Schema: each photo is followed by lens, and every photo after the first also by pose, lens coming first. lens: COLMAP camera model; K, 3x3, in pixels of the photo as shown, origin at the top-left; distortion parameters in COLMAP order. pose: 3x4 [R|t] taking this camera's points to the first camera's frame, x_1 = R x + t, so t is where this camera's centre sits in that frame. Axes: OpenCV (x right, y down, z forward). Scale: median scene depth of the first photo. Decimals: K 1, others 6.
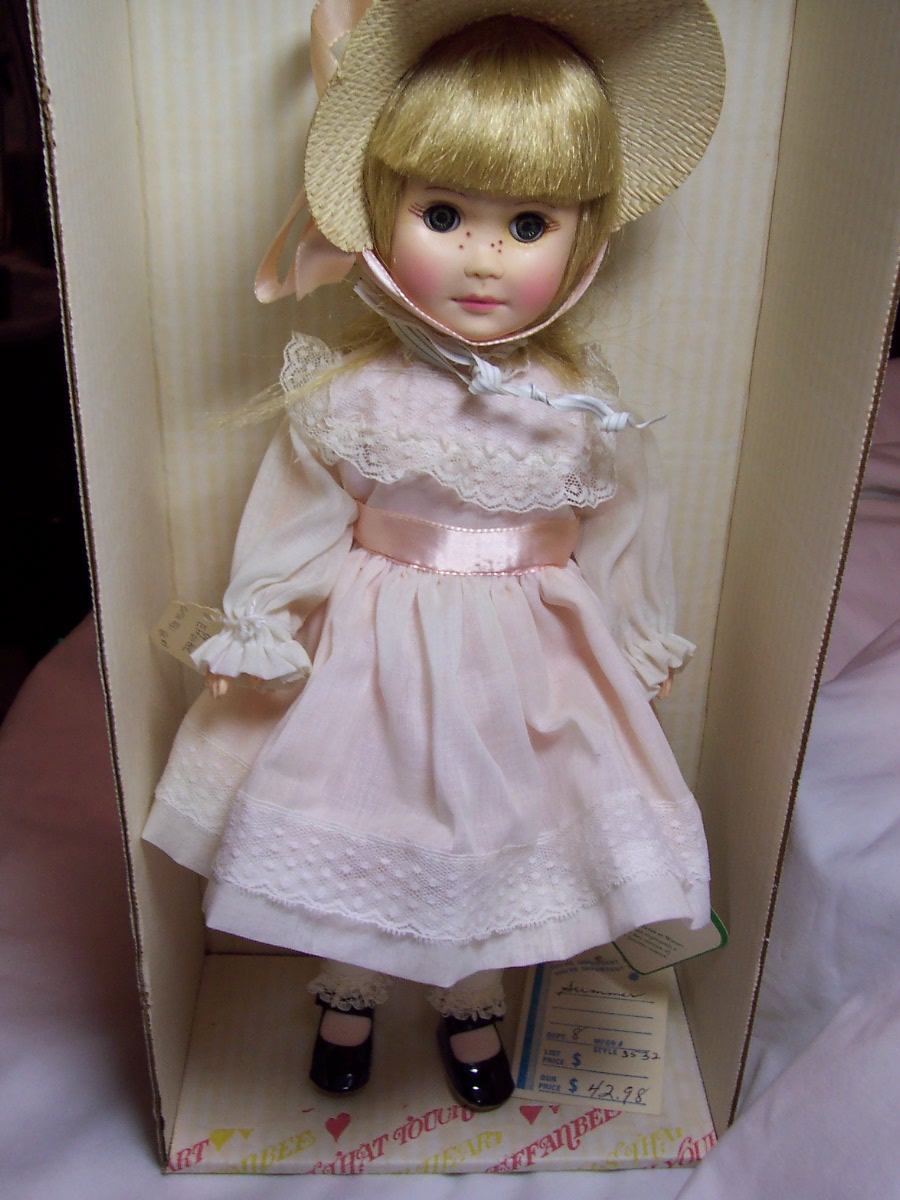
lens RADIAL K [[1510.3, 0, 450.0], [0, 1510.3, 600.0], [0, 0, 1]] dist [-0.202433, 0.030044]
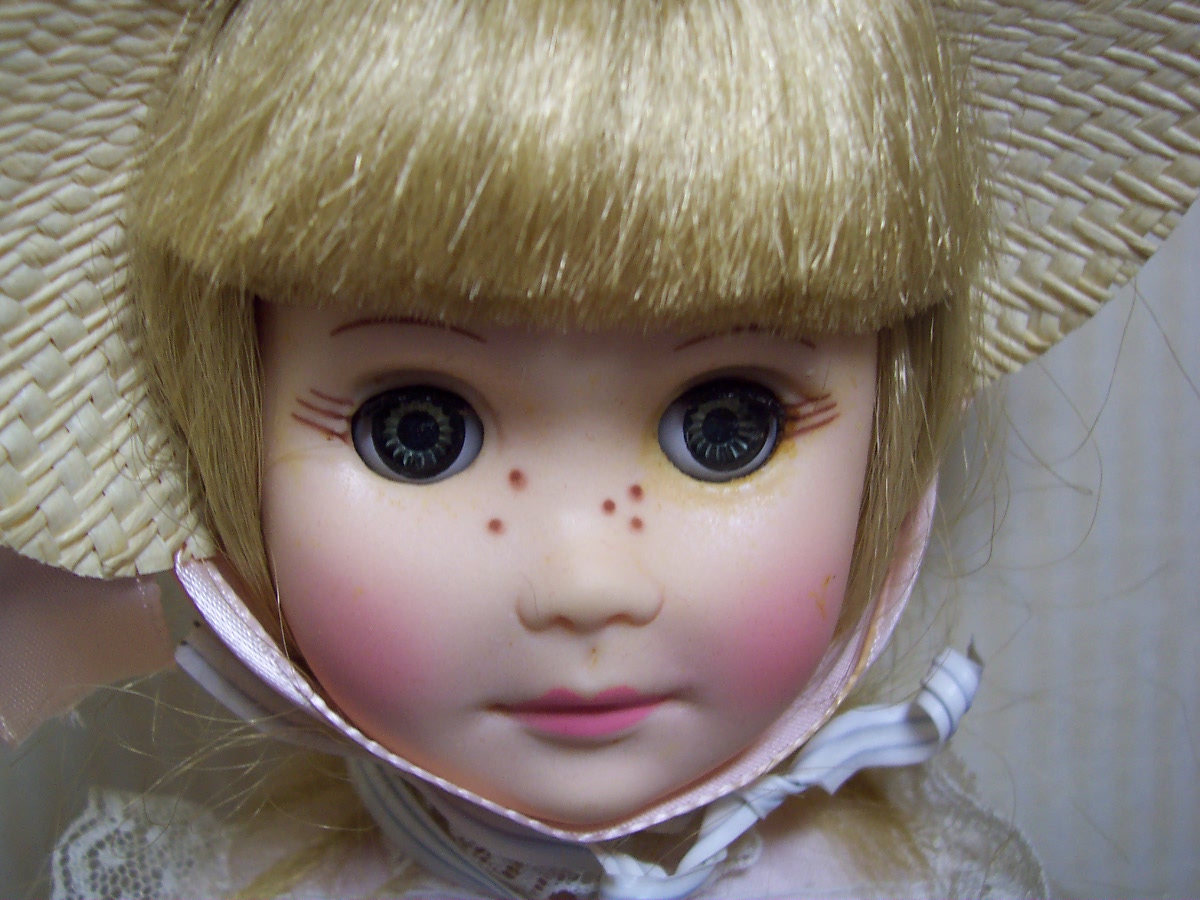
lens RADIAL K [[1510.3, 0, 600.0], [0, 1510.3, 450.0], [0, 0, 1]] dist [-0.202433, 0.030044]
pose [[0.993896, -0.110216, 0.004750, 0.026455], [0.108165, 0.965135, -0.238357, -0.179045], [0.021687, 0.237416, 0.971166, 0.717498]]
